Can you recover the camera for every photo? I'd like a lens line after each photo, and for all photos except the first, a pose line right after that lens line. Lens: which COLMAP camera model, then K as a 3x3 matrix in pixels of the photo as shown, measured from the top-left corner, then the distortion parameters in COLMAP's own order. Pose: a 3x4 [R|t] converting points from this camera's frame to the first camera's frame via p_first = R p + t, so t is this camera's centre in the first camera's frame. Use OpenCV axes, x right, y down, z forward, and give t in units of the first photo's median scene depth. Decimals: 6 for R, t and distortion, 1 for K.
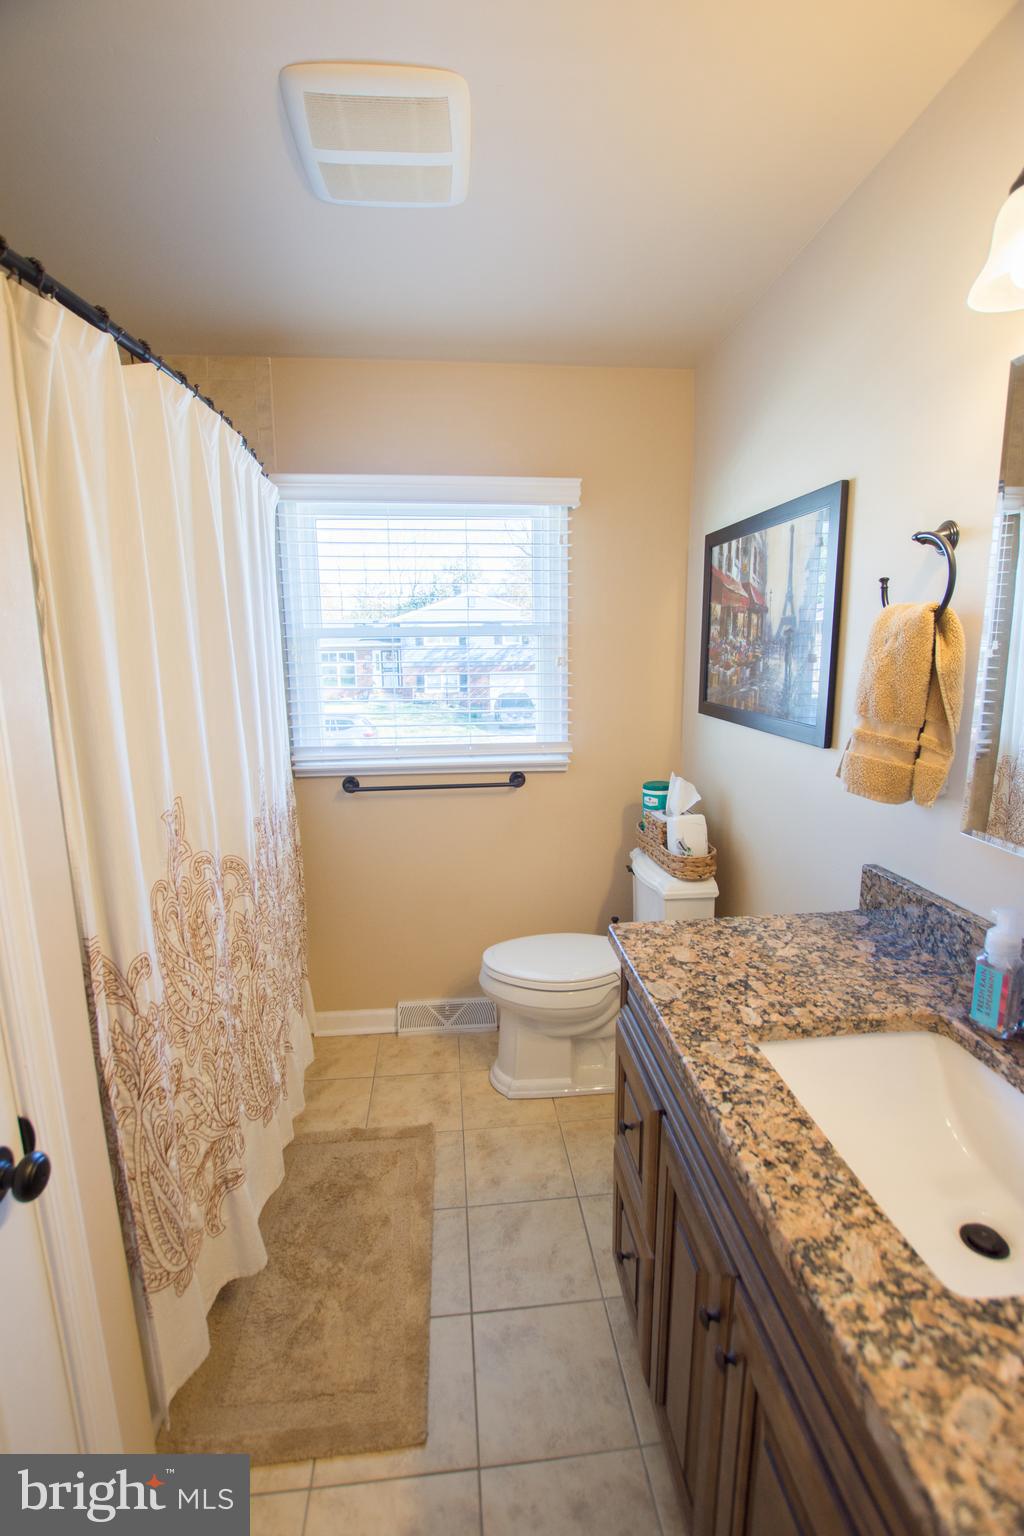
lens RADIAL K [[677.4, 0, 515.6], [0, 677.4, 773.3], [0, 0, 1]] dist [-0.032534, 0.003641]
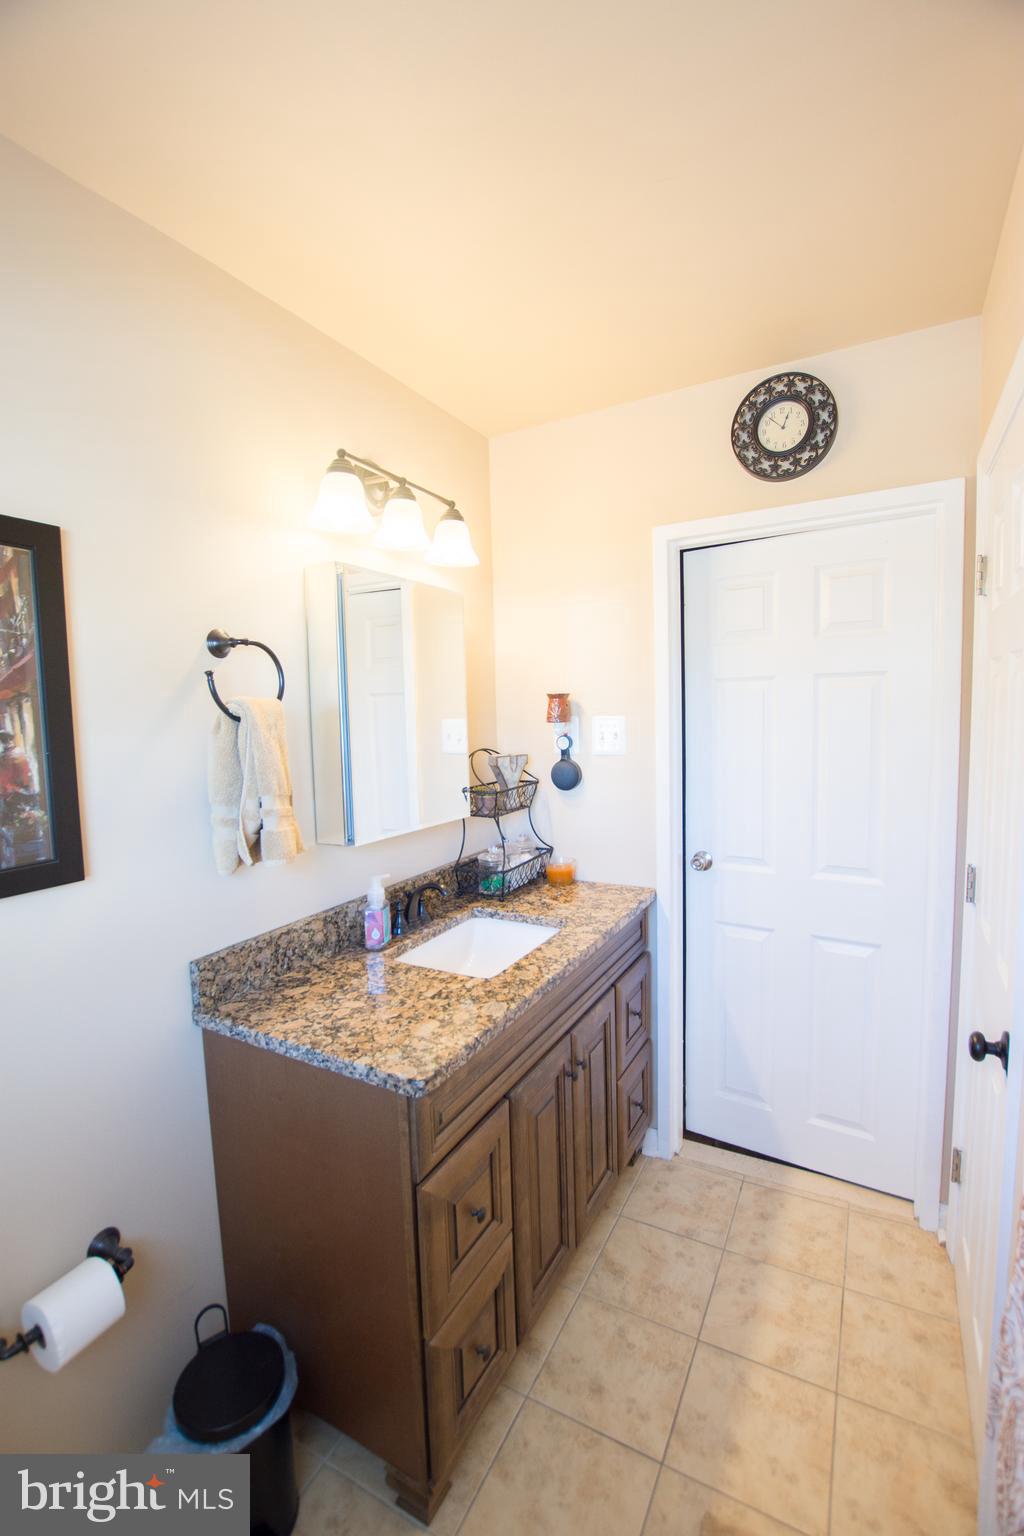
lens RADIAL K [[677.4, 0, 508.5], [0, 677.4, 762.3], [0, 0, 1]] dist [-0.032534, 0.003641]
pose [[-0.823388, -0.012149, 0.567348, -0.443859], [0.138335, 0.965313, 0.221435, -0.339675], [-0.550359, 0.260811, -0.793147, 1.688132]]
